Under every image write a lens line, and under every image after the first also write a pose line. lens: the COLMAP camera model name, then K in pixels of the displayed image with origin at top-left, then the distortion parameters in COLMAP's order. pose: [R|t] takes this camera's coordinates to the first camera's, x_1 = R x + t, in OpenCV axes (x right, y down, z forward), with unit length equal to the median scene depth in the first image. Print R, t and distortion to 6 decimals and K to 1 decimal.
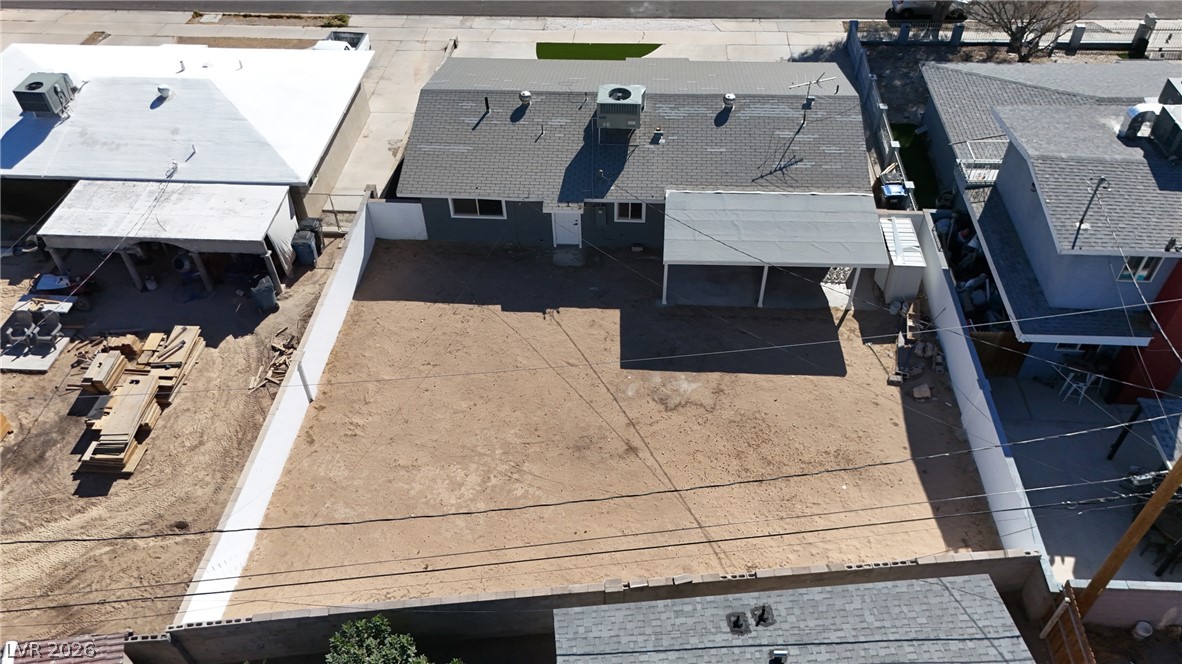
lens RADIAL K [[880.6, 0, 591.0], [0, 880.6, 332.0], [0, 0, 1]] dist [0.037447, -0.007430]
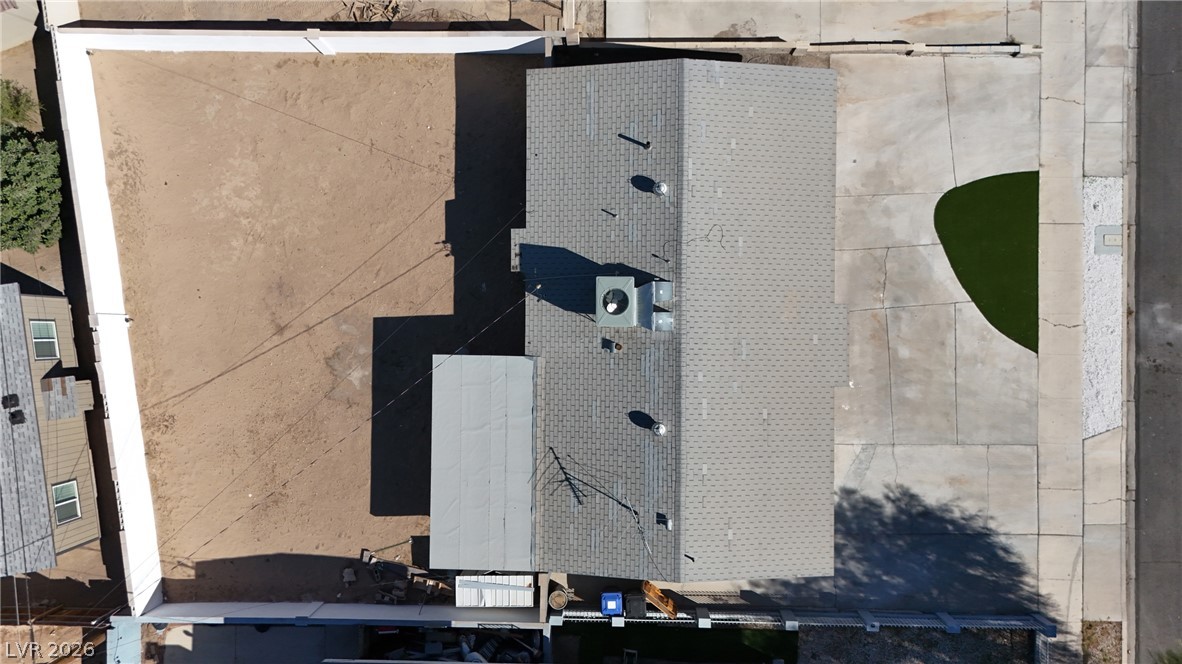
lens RADIAL K [[880.6, 0, 591.0], [0, 880.6, 332.0], [0, 0, 1]] dist [0.037447, -0.007430]
pose [[0.061647, 0.998063, 0.008383, 0.056588], [-0.671617, 0.035267, 0.740059, -0.926519], [0.738329, -0.051252, 0.672490, 0.421832]]
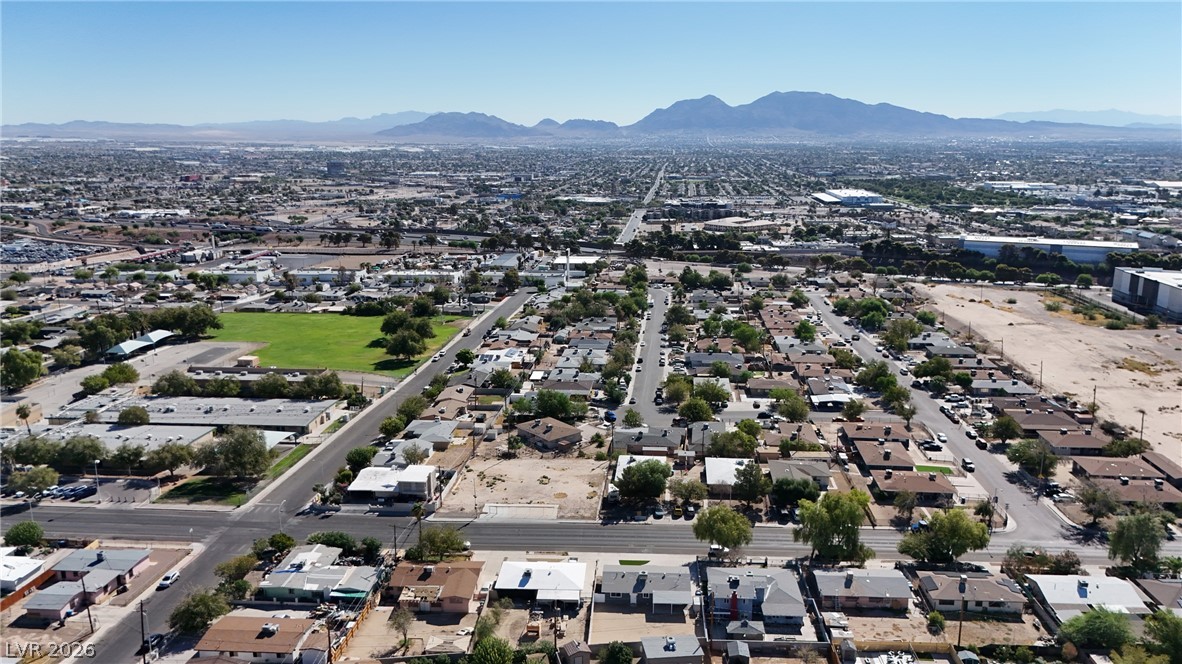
lens RADIAL K [[880.6, 0, 591.0], [0, 880.6, 332.0], [0, 0, 1]] dist [0.037447, -0.007430]
pose [[0.999900, 0.008348, 0.011398, -0.371039], [-0.001293, 0.857465, -0.514541, 1.279470], [-0.014068, 0.514475, 0.857390, -4.493595]]
